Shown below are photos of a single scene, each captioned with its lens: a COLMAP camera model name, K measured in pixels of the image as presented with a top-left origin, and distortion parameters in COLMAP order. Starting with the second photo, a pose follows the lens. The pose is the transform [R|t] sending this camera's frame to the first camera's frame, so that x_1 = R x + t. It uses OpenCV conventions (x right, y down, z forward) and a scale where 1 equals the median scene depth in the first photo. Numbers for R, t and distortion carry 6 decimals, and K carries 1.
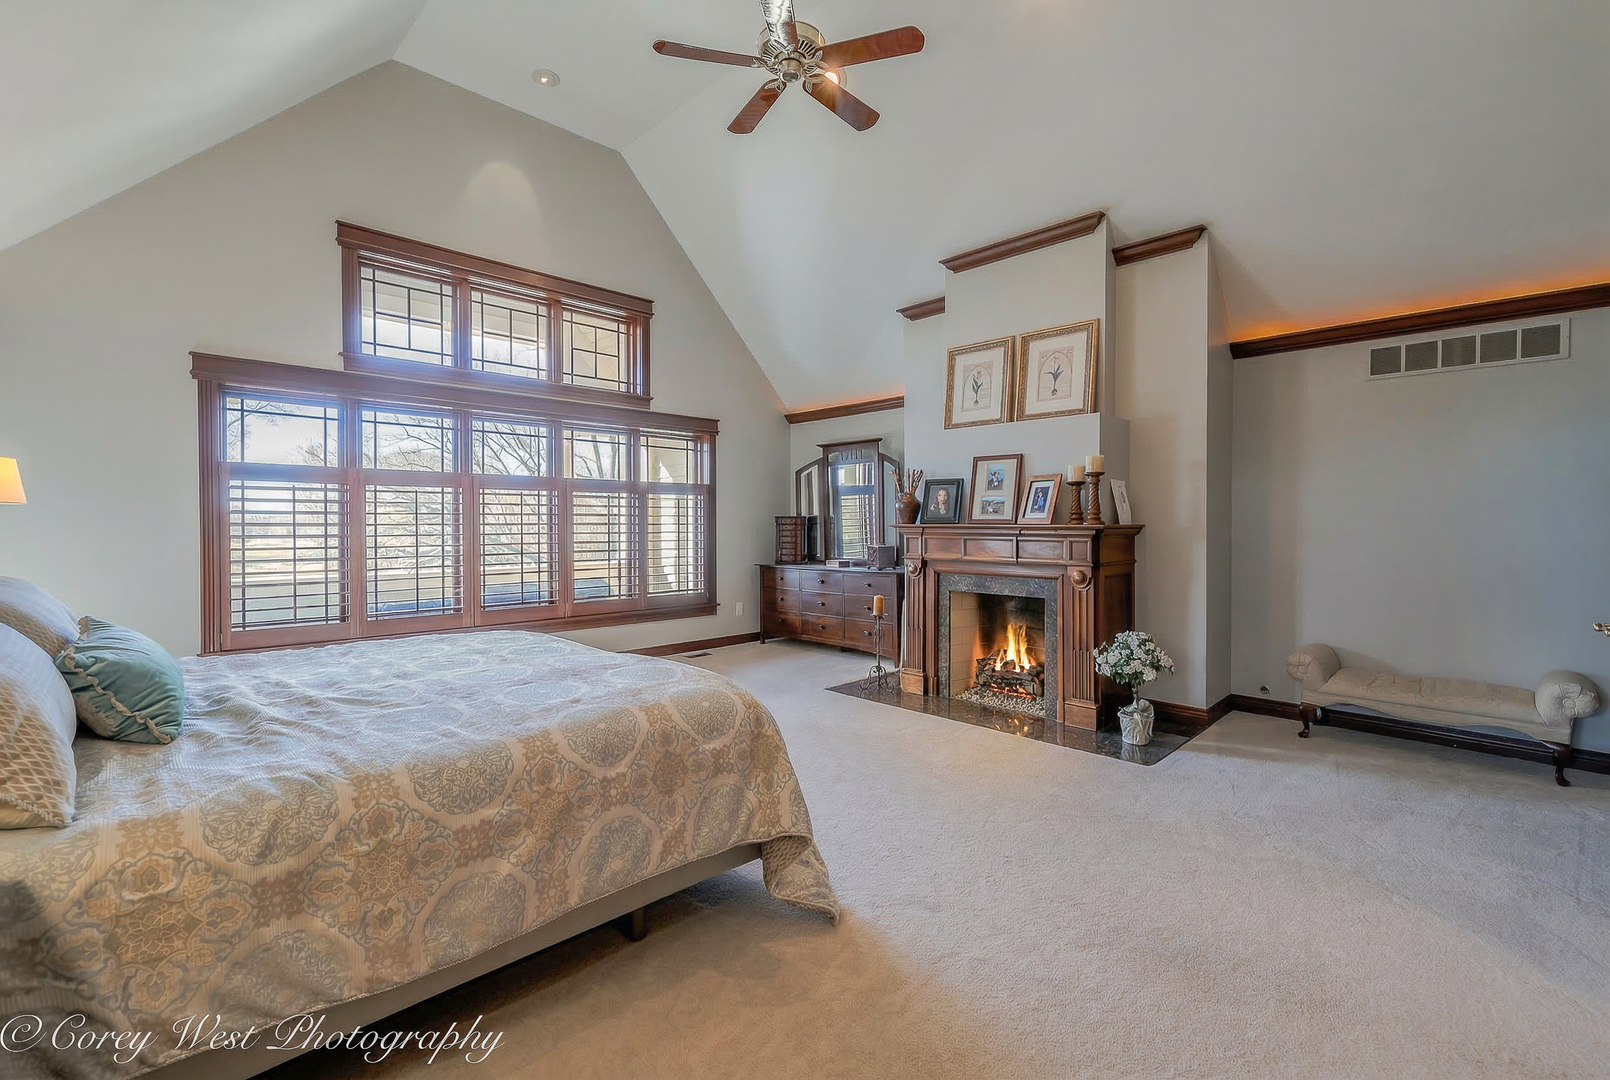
lens RADIAL K [[707.2, 0, 805.0], [0, 707.2, 540.0], [0, 0, 1]] dist [-0.001168, -0.000110]
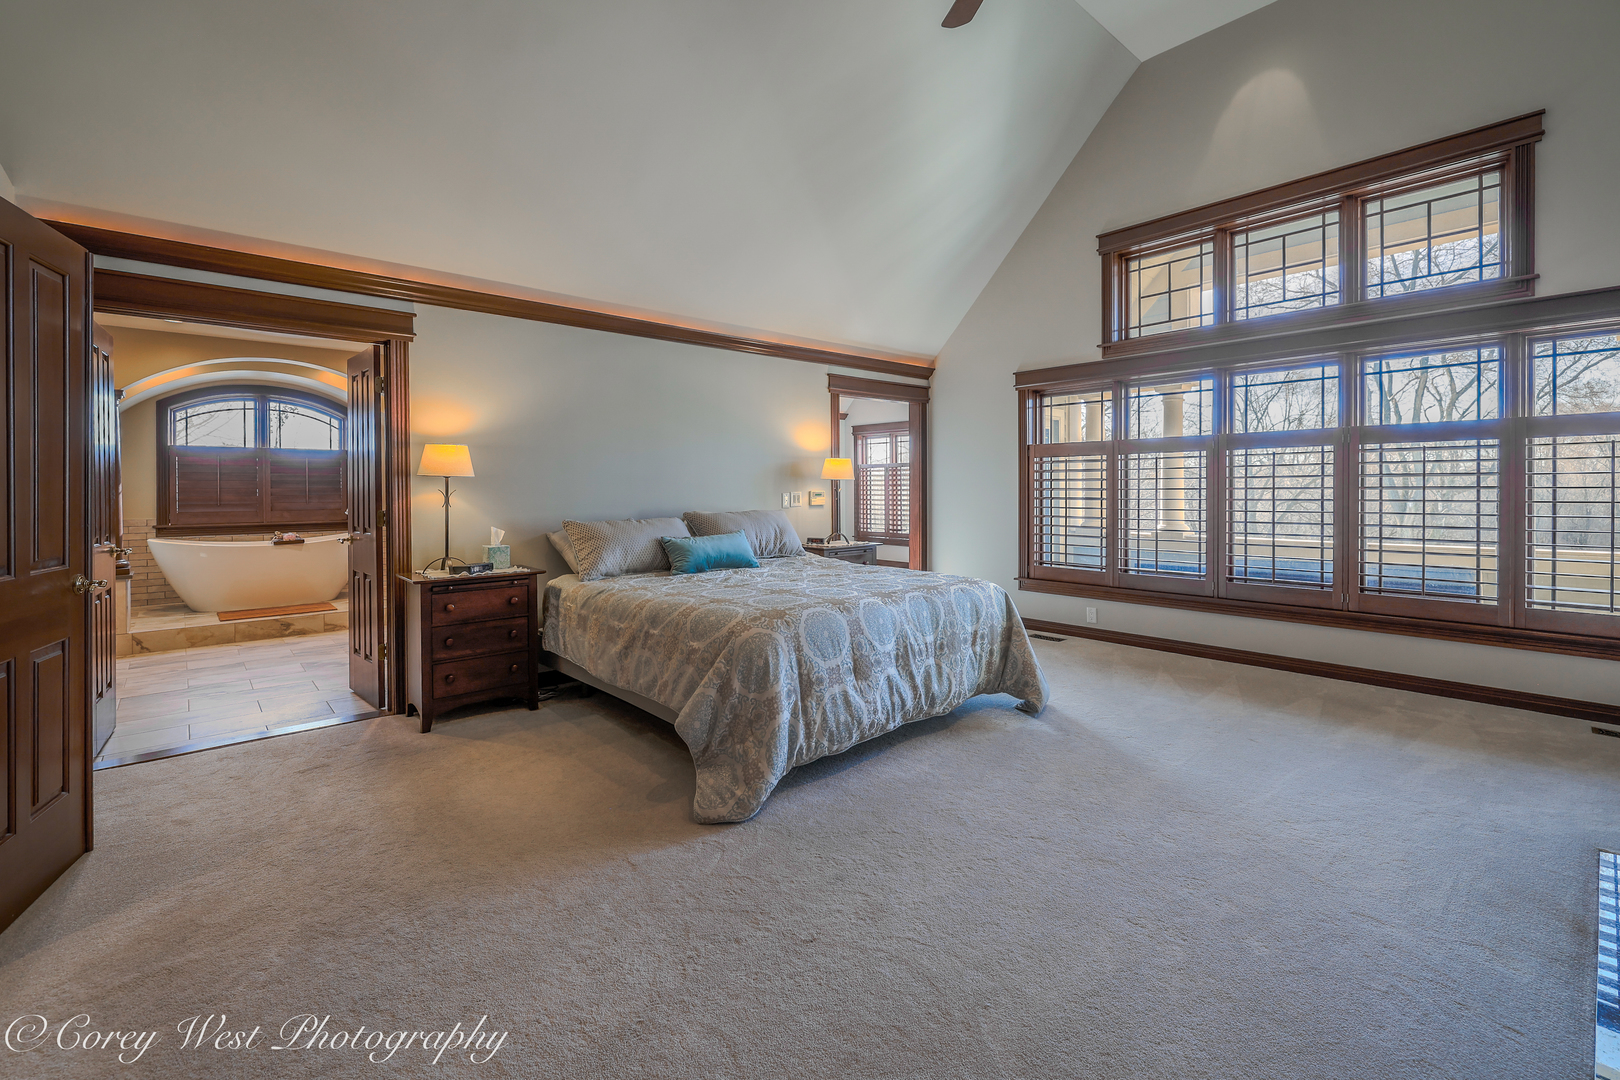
lens RADIAL K [[732.4, 0, 810.3], [0, 732.4, 494.2], [0, 0, 1]] dist [0.001281, -0.000007]
pose [[-0.061241, 0.006641, -0.998101, 0.469205], [-0.018238, 0.999803, 0.007772, -0.011109], [0.997956, 0.018679, -0.061107, 0.459939]]
